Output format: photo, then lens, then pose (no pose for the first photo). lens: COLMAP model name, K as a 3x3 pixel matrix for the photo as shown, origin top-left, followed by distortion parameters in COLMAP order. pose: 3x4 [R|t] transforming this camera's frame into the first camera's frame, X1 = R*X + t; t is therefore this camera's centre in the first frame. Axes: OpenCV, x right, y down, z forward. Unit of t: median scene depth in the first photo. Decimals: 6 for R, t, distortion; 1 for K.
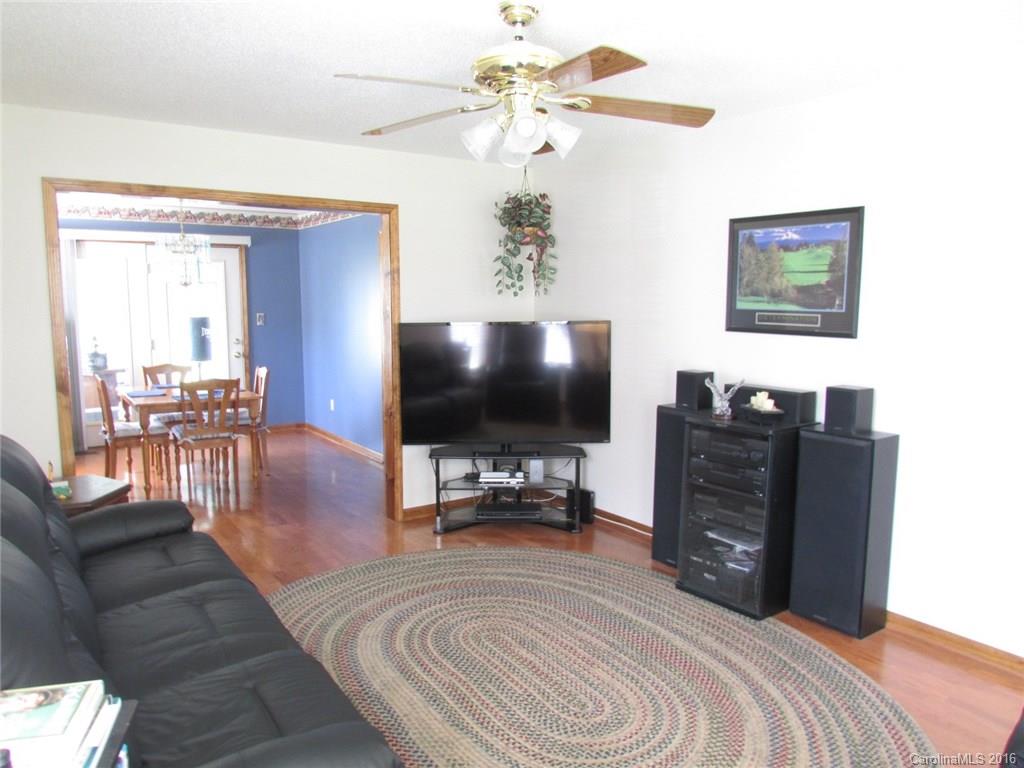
lens RADIAL K [[726.6, 0, 505.3], [0, 726.6, 386.7], [0, 0, 1]] dist [-0.037030, -0.002385]
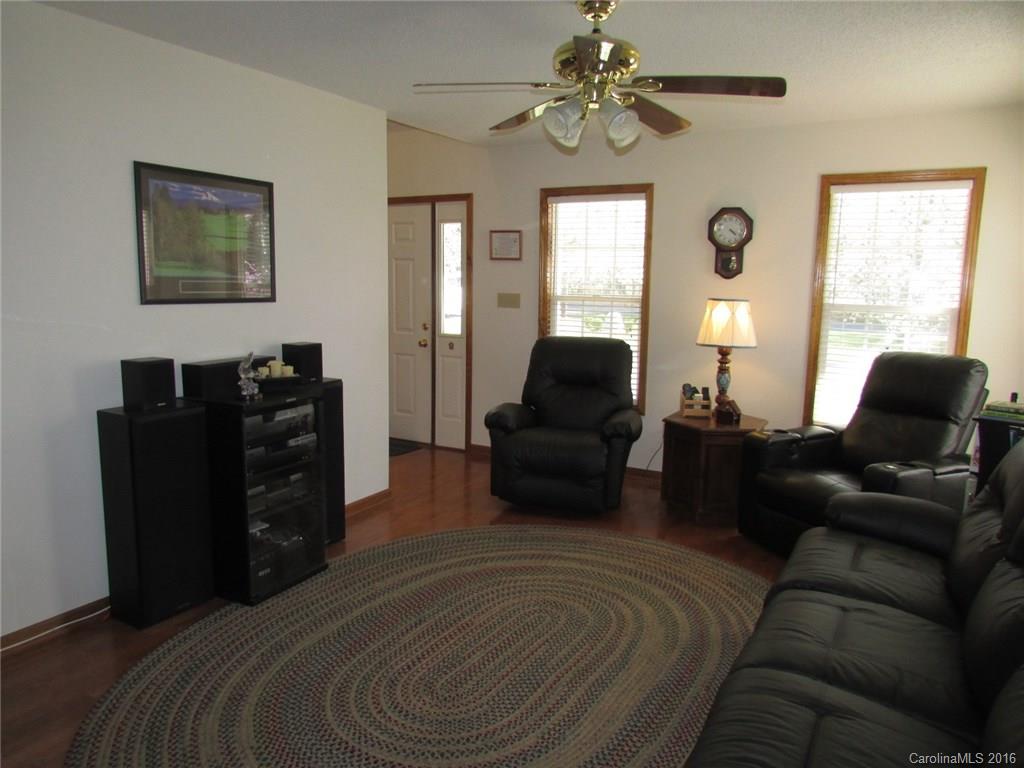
lens RADIAL K [[726.6, 0, 503.4], [0, 726.6, 379.3], [0, 0, 1]] dist [-0.037030, -0.002385]
pose [[-0.438602, -0.137238, 0.888141, -0.622643], [0.087088, 0.977129, 0.193996, -0.124446], [-0.894452, 0.162433, -0.416619, 1.068760]]
